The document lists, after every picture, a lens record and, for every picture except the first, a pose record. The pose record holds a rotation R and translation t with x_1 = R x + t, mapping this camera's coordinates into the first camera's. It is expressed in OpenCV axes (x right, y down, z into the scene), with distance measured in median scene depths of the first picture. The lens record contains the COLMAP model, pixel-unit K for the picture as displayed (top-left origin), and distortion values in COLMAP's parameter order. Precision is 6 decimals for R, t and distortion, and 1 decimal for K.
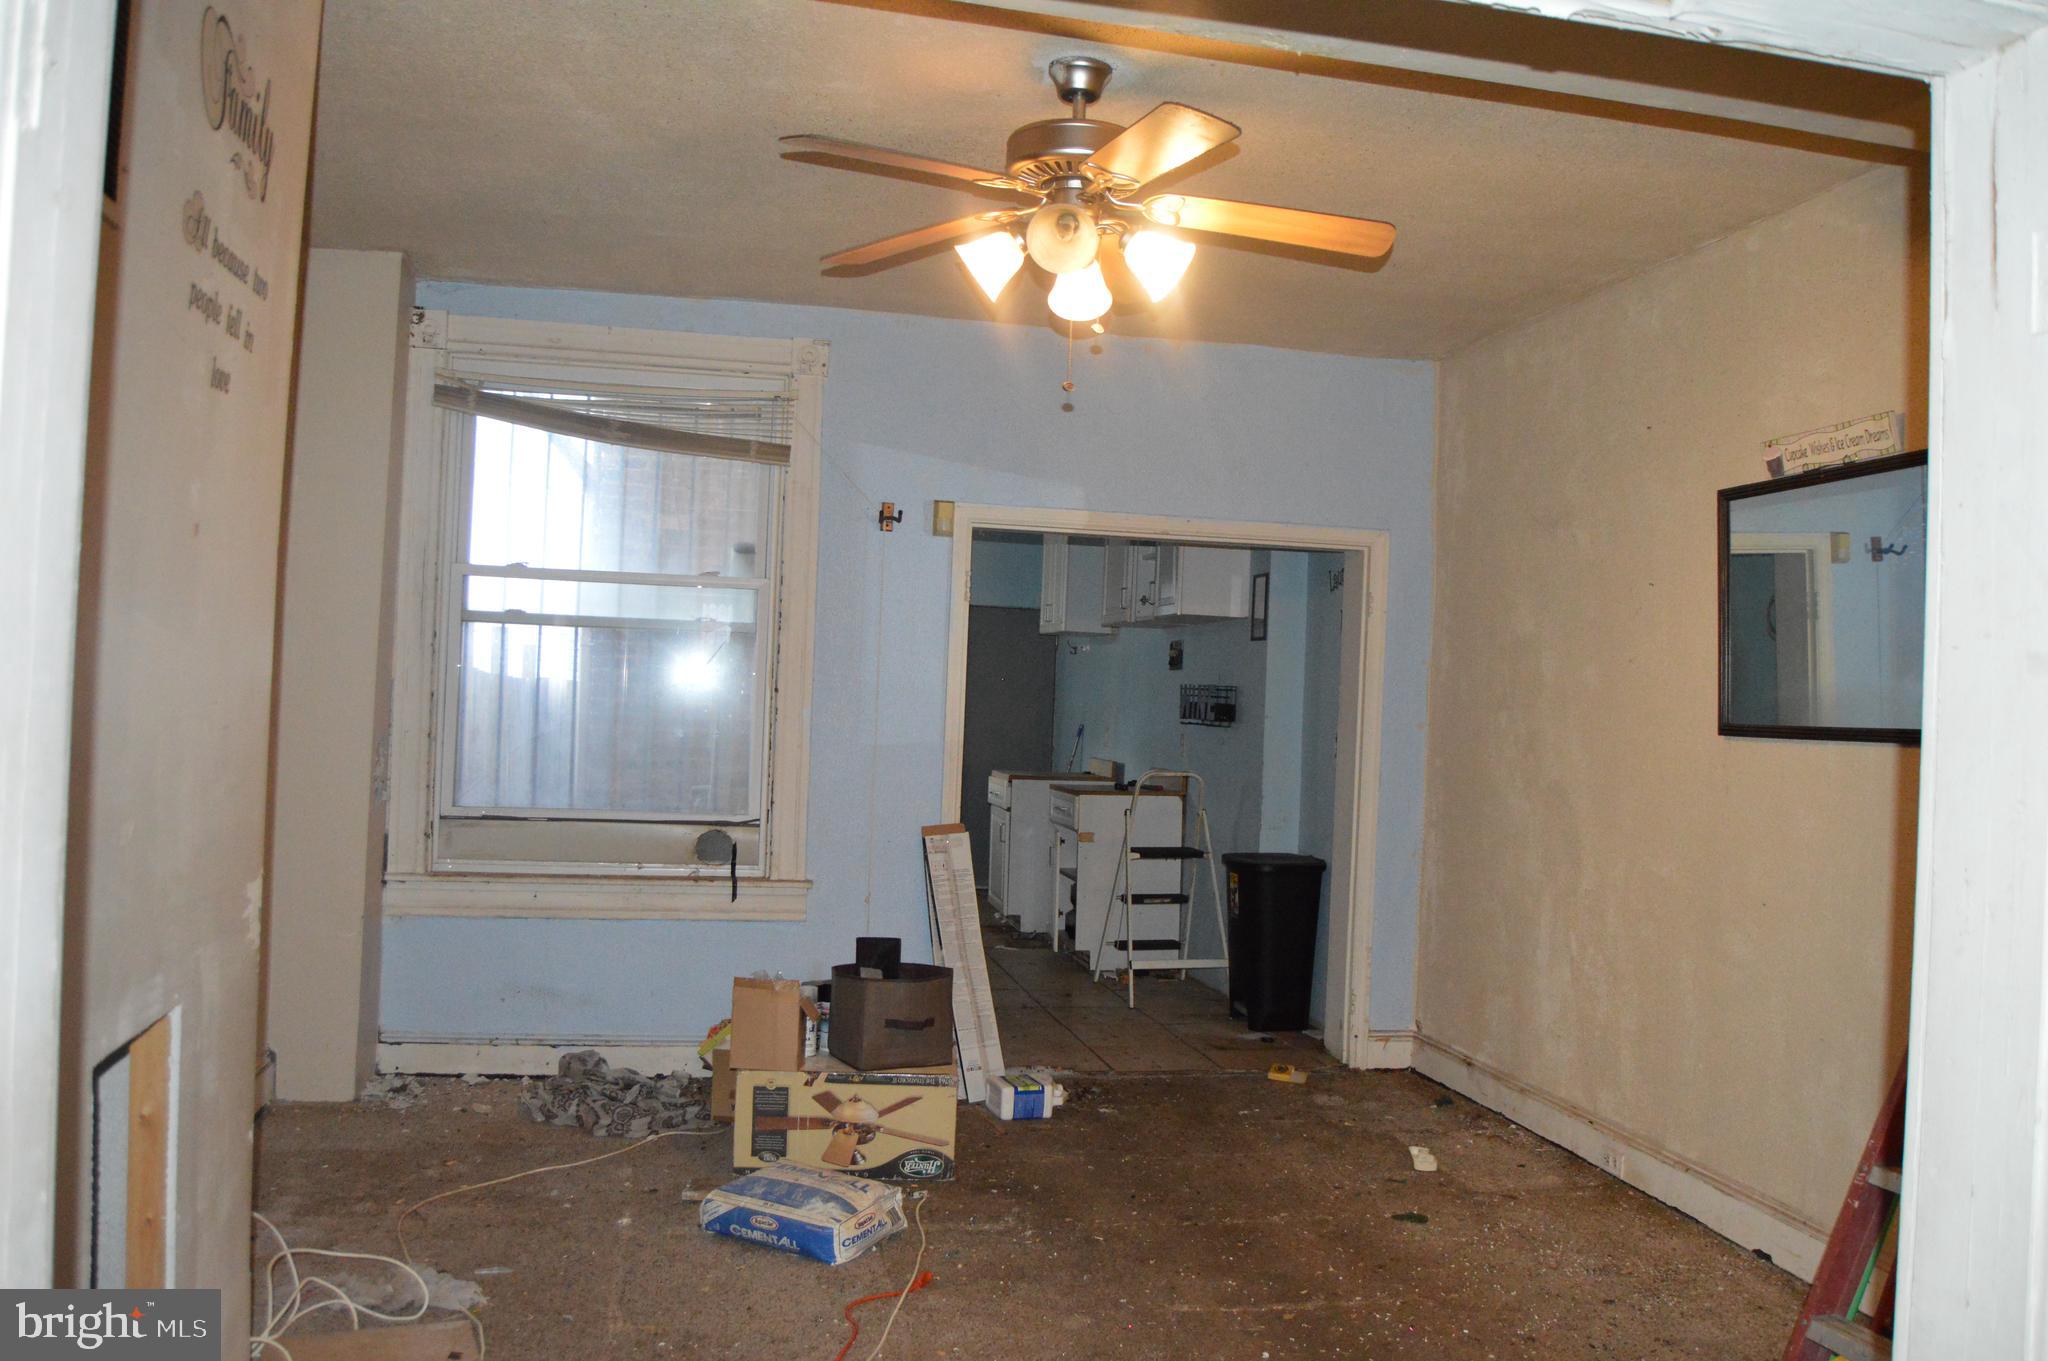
lens RADIAL K [[1614.8, 0, 1022.0], [0, 1614.8, 673.2], [0, 0, 1]] dist [-0.090229, 0.026082]
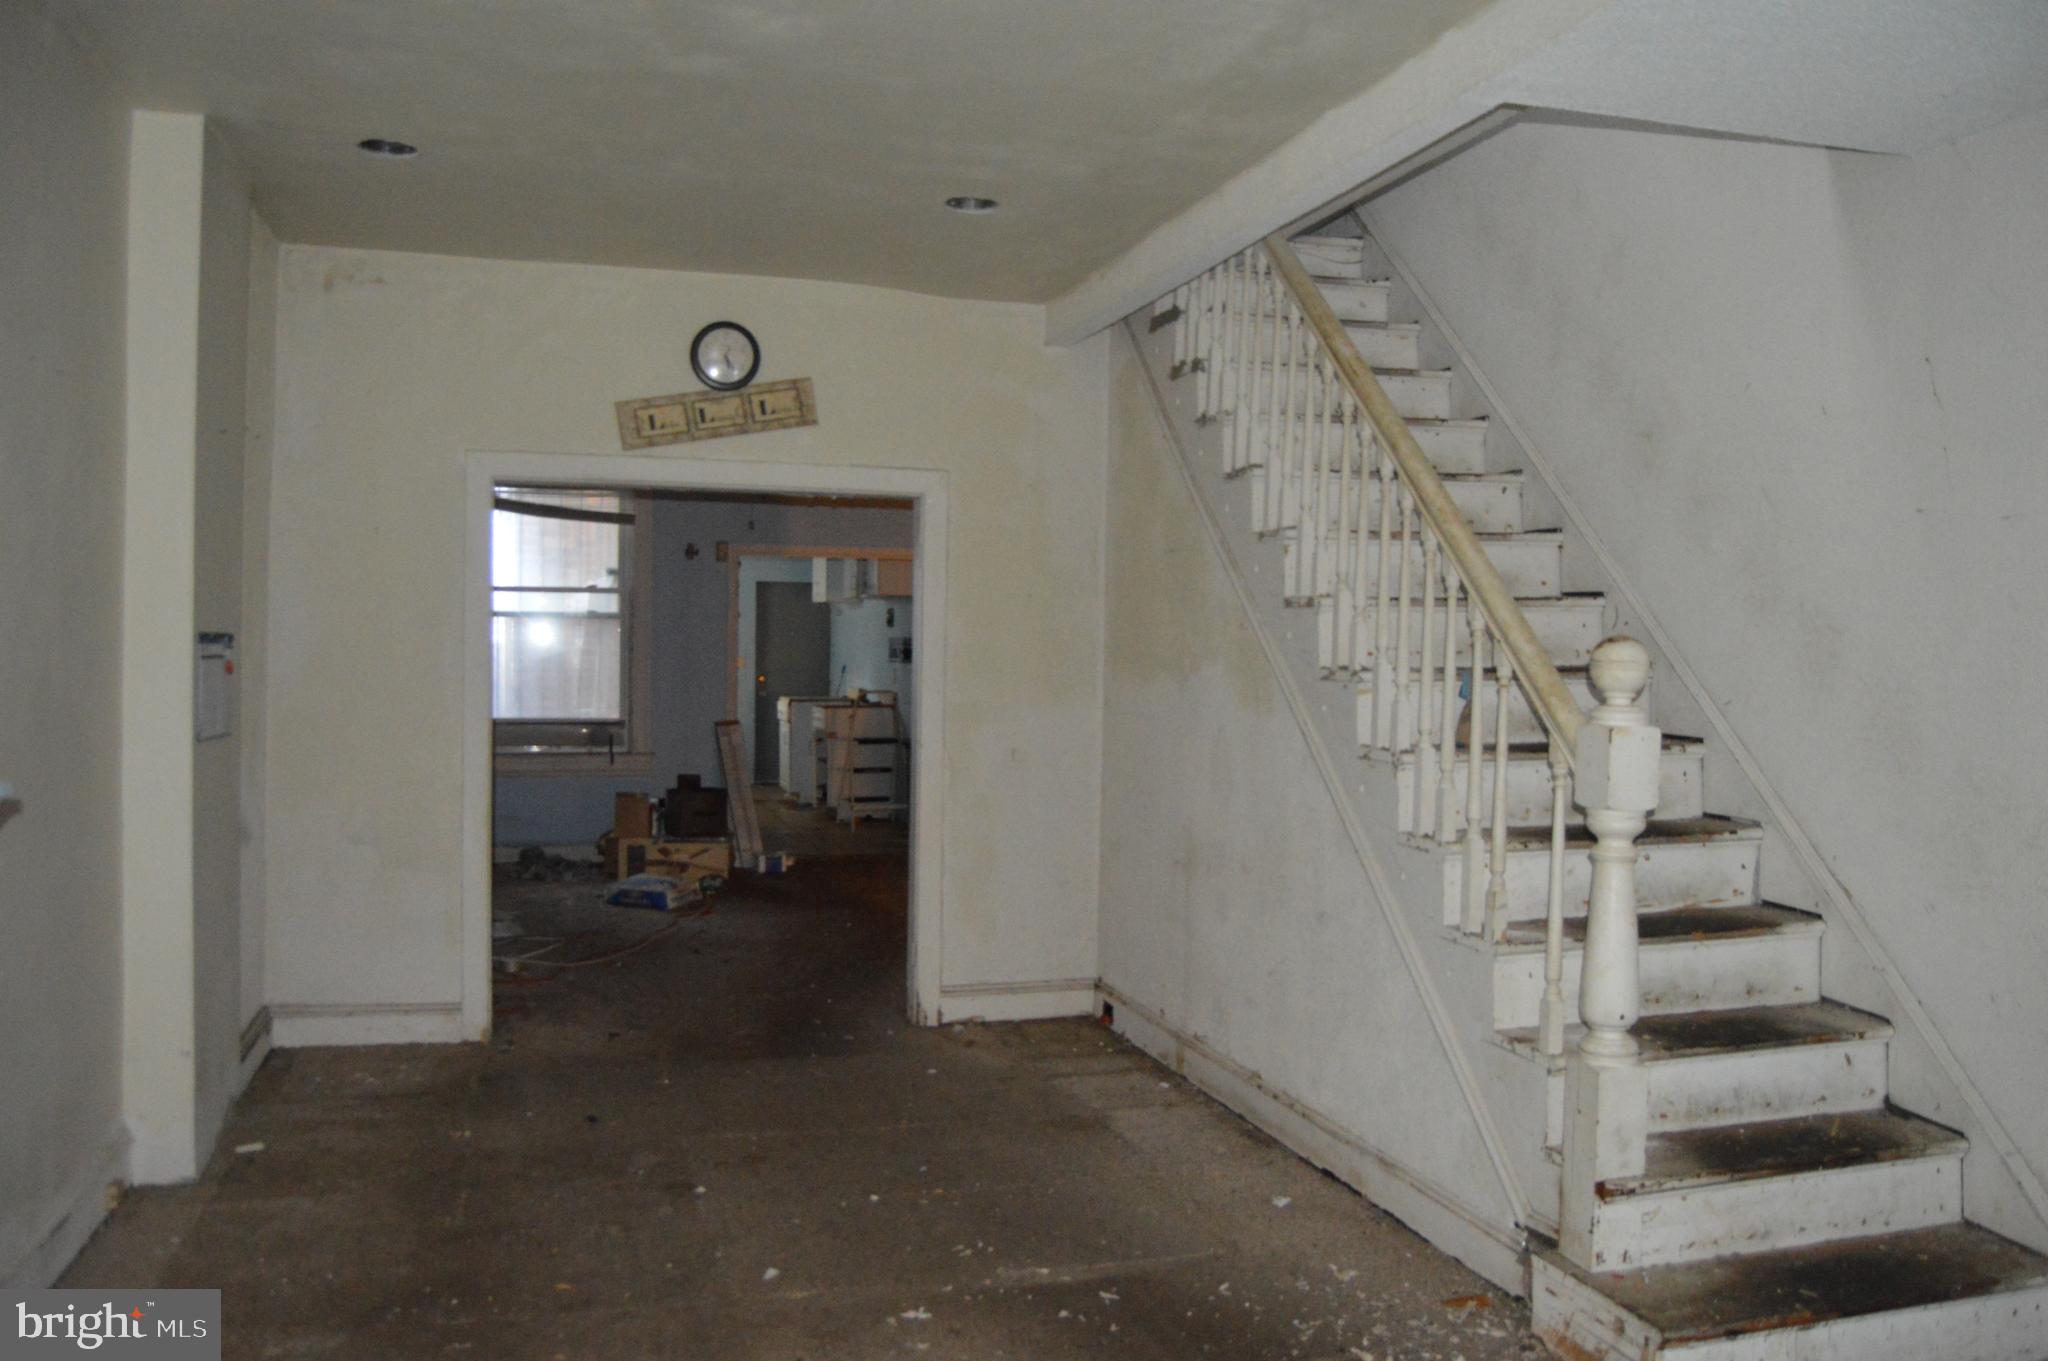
lens RADIAL K [[1614.8, 0, 1026.0], [0, 1614.8, 677.6], [0, 0, 1]] dist [-0.090229, 0.026082]
pose [[0.995364, -0.027817, 0.092066, 0.125472], [0.024257, 0.998923, 0.039564, -0.018821], [-0.093067, -0.037147, 0.994967, -0.864699]]
